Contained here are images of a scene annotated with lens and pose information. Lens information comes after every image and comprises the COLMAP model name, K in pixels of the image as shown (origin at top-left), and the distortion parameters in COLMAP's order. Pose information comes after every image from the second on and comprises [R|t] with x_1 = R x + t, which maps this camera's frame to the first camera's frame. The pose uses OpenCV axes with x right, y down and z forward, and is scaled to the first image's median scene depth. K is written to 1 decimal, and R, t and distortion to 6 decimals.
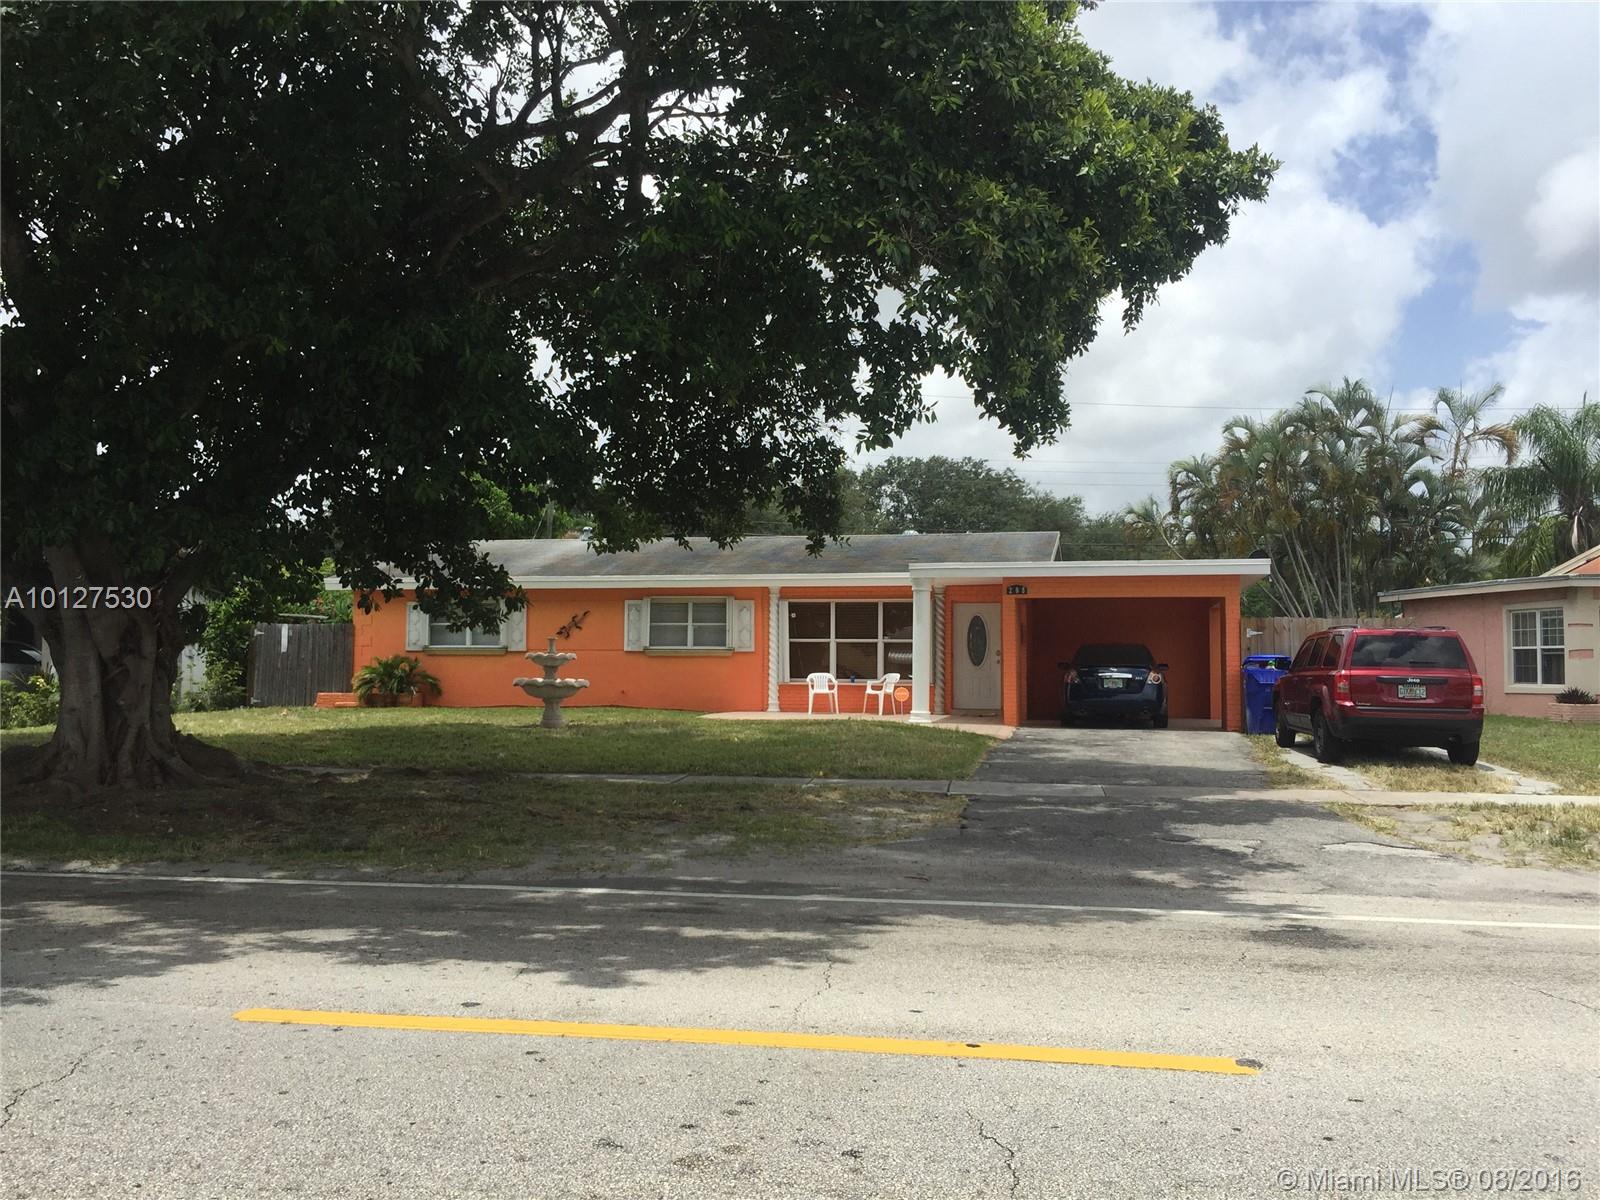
lens RADIAL K [[1403.4, 0, 798.4], [0, 1403.4, 603.5], [0, 0, 1]] dist [0.074582, -0.066380]
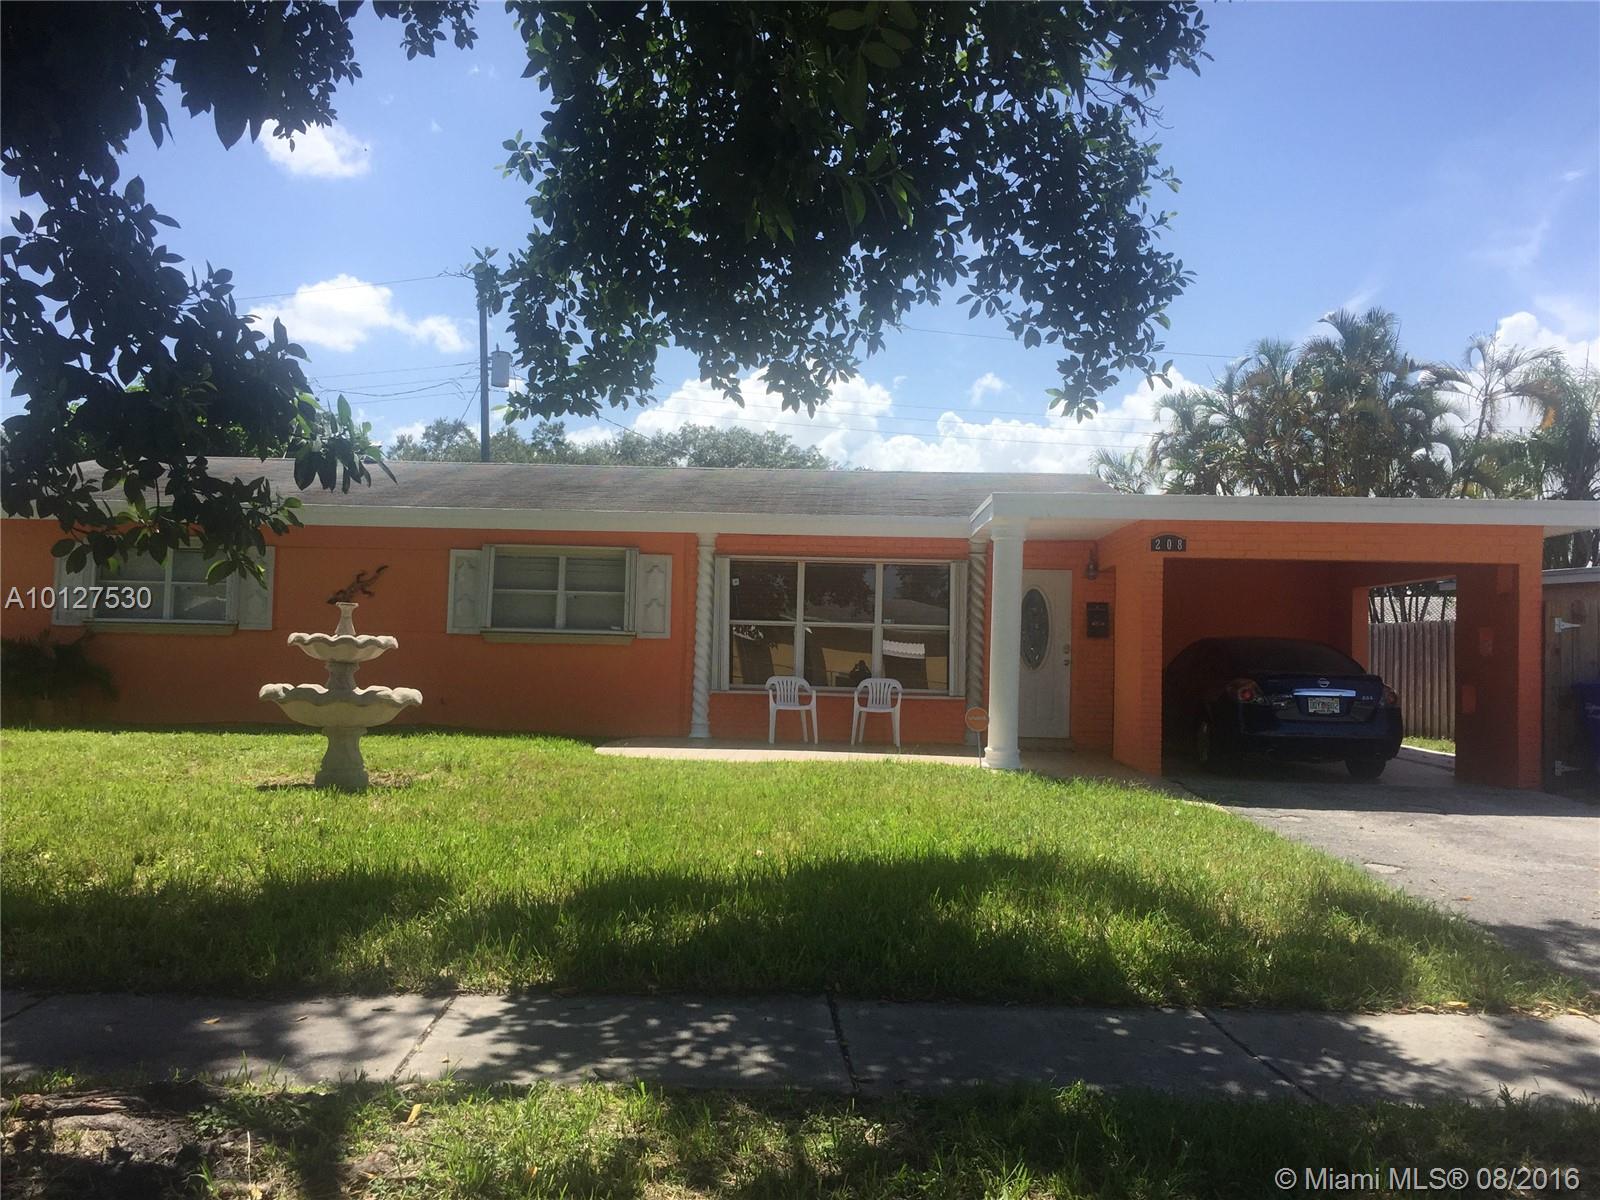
lens RADIAL K [[1403.4, 0, 802.3], [0, 1403.4, 592.1], [0, 0, 1]] dist [0.074582, -0.066380]
pose [[0.981720, 0.028205, 0.188230, -0.091582], [-0.027596, 0.999602, -0.005851, 0.015772], [-0.188320, 0.000550, 0.982107, 0.385965]]
